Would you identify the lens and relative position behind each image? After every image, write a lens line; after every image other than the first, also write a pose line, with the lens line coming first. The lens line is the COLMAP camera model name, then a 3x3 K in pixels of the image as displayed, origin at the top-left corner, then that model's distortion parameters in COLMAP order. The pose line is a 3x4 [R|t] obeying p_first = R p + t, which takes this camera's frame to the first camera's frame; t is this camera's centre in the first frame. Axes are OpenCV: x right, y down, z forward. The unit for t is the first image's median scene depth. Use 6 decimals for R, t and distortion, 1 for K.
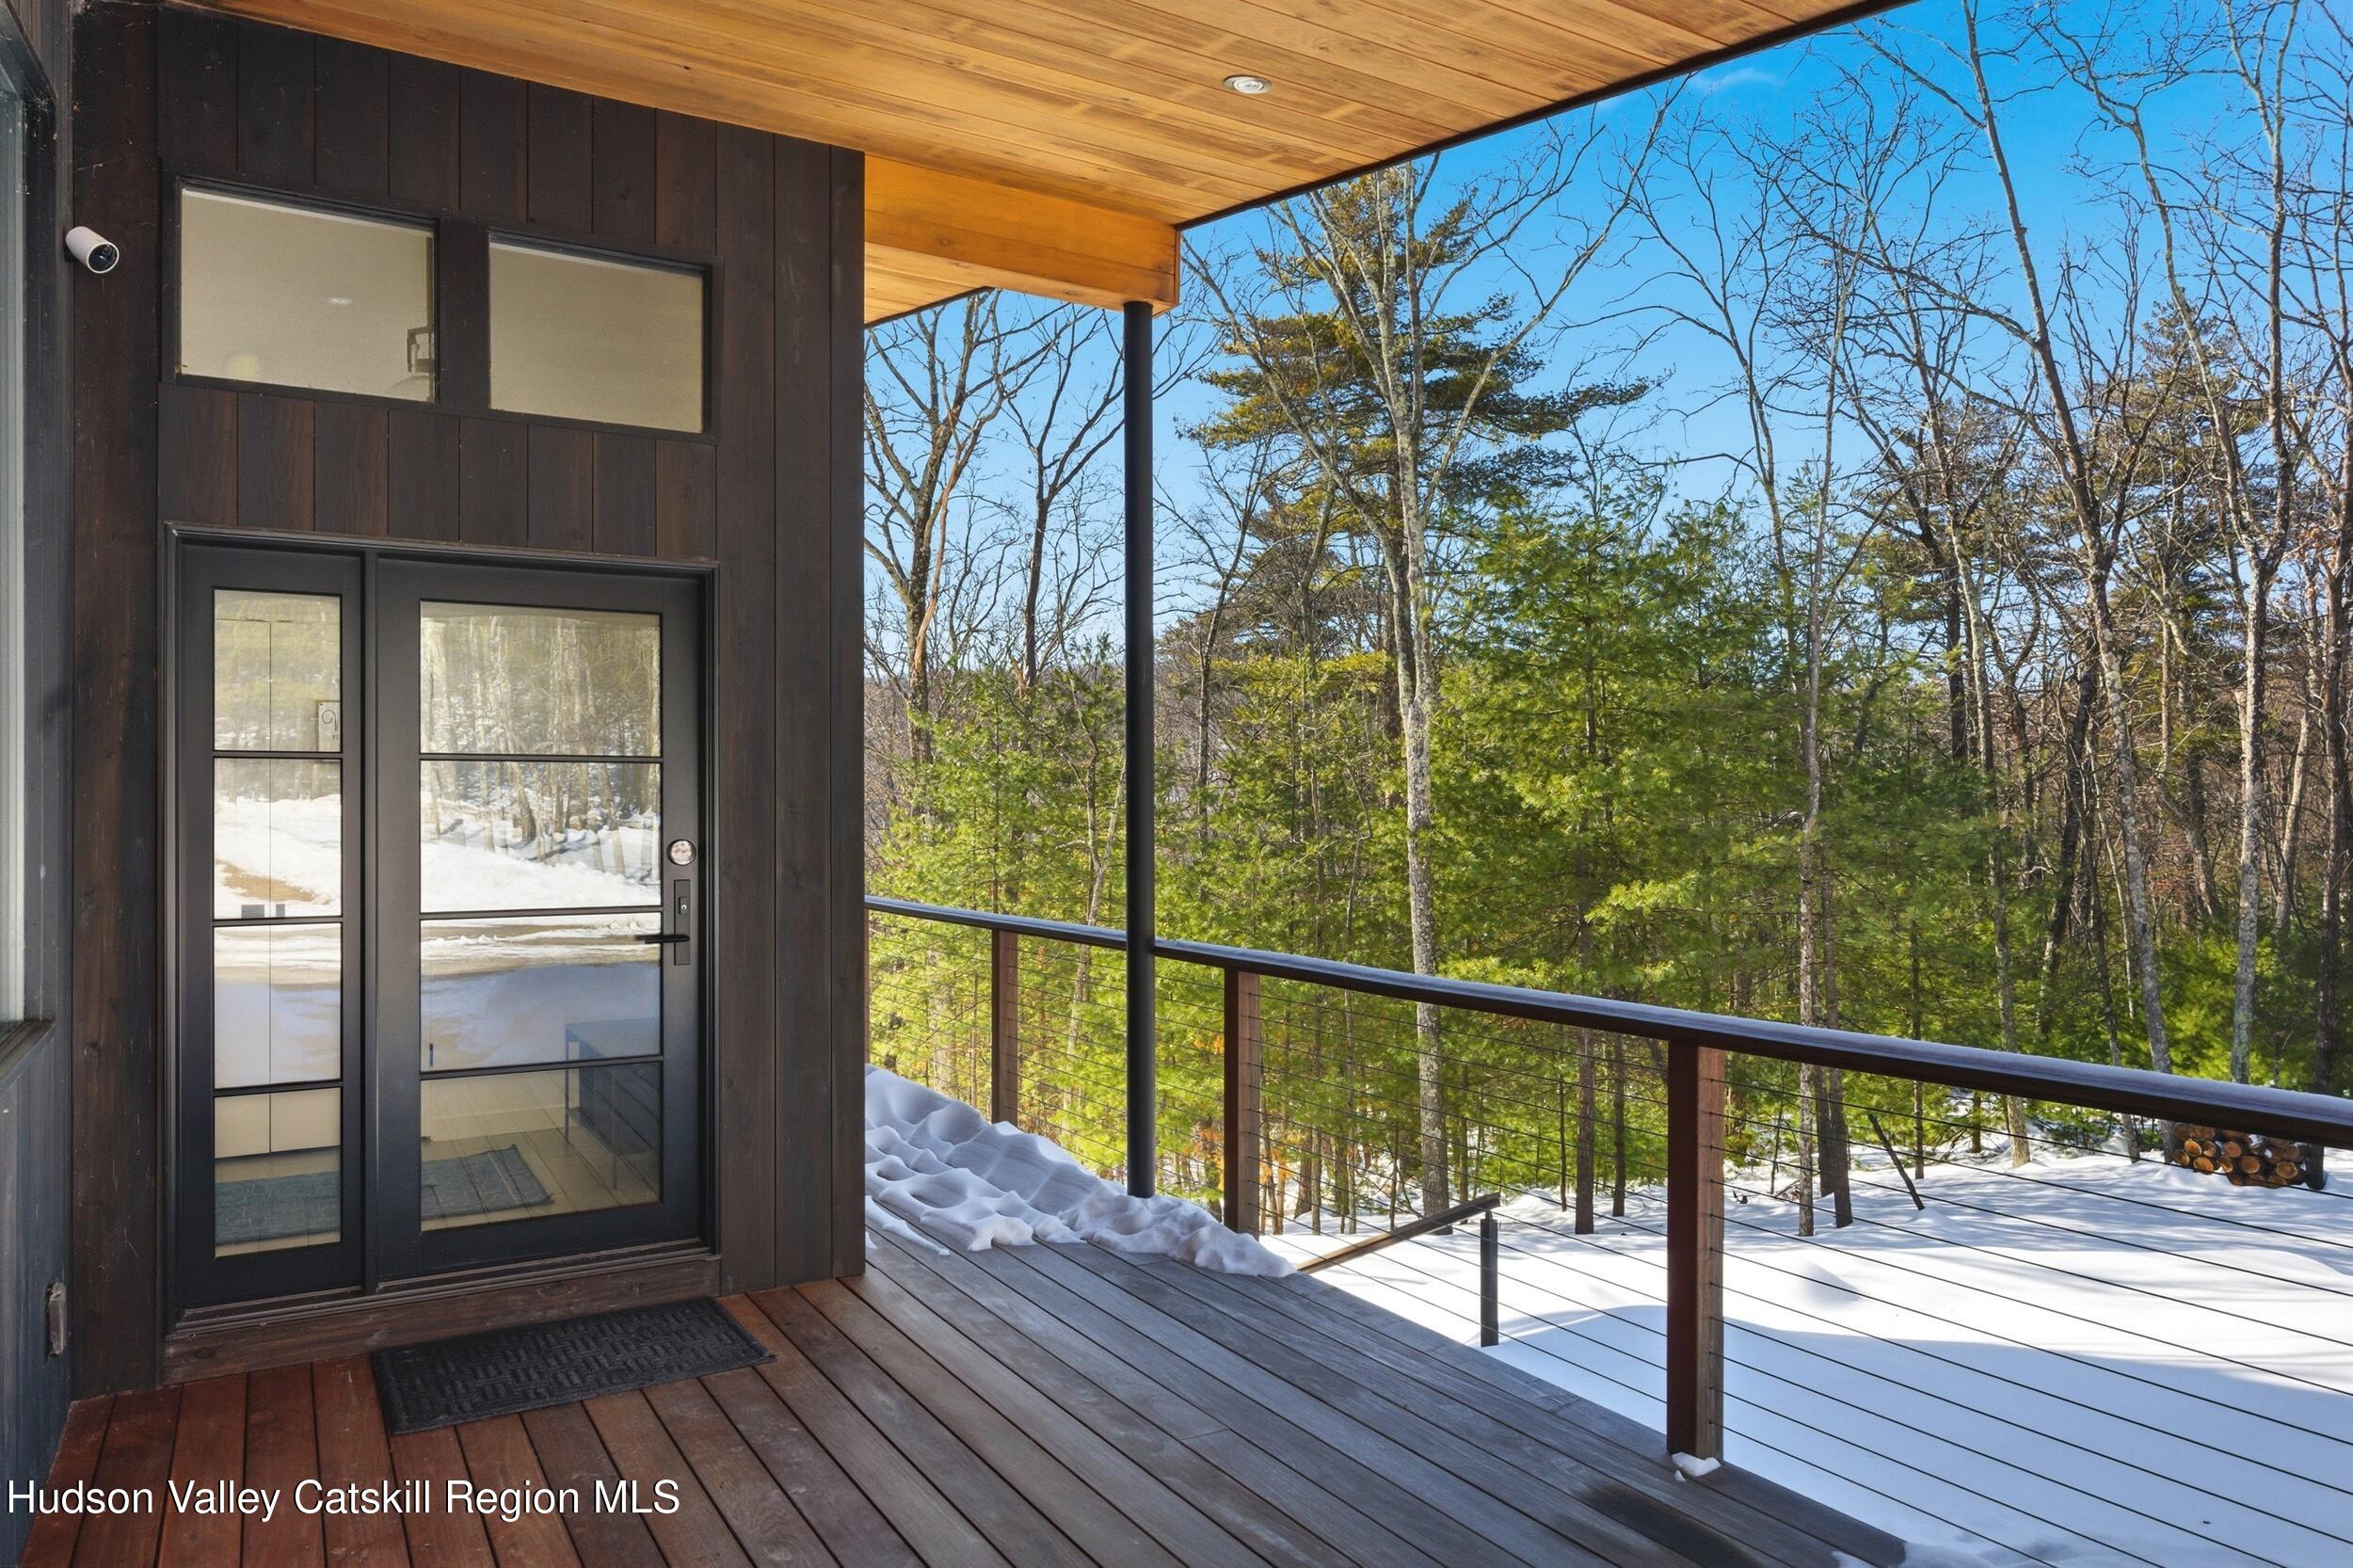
lens RADIAL K [[1531.8, 0, 1176.3], [0, 1531.8, 892.3], [0, 0, 1]] dist [-0.000999, 0.001644]
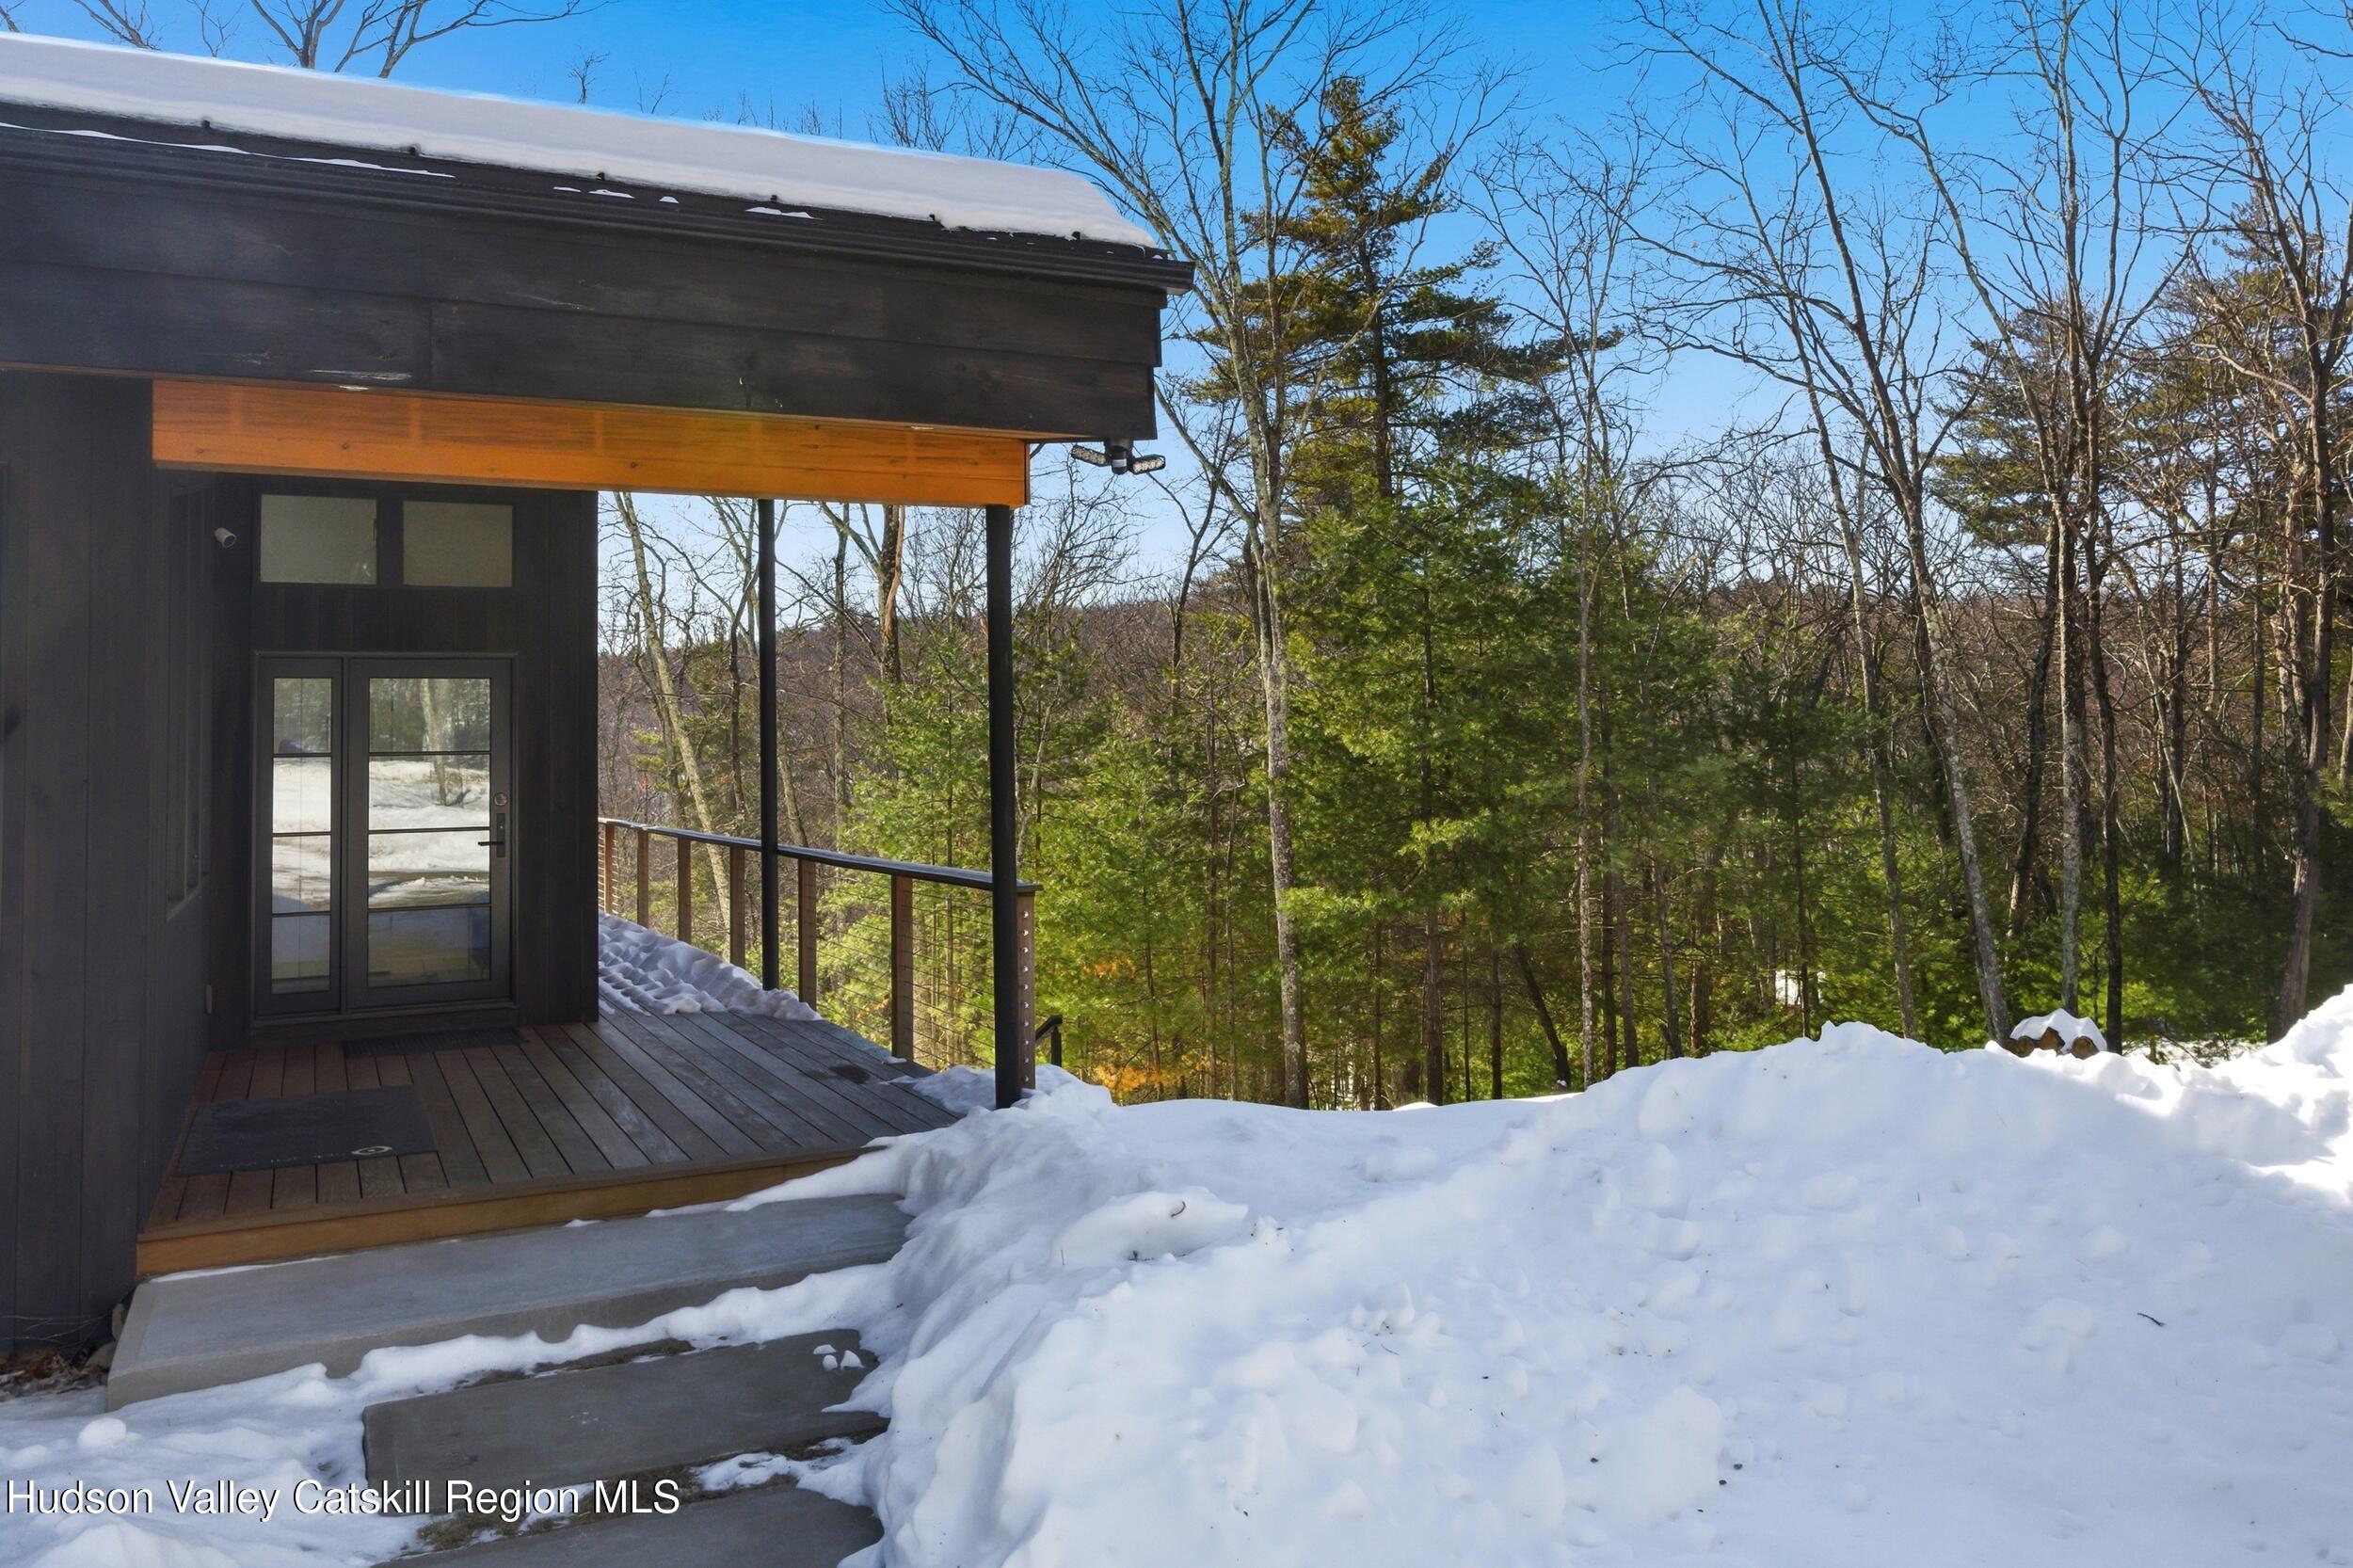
lens RADIAL K [[1760.5, 0, 1176.5], [0, 1760.5, 784.0], [0, 0, 1]] dist [0.000887, 0.001651]
pose [[0.996838, -0.014936, -0.078049, 0.185777], [0.011932, 0.999175, -0.038813, 0.013537], [0.078564, 0.037759, 0.996194, -0.305316]]
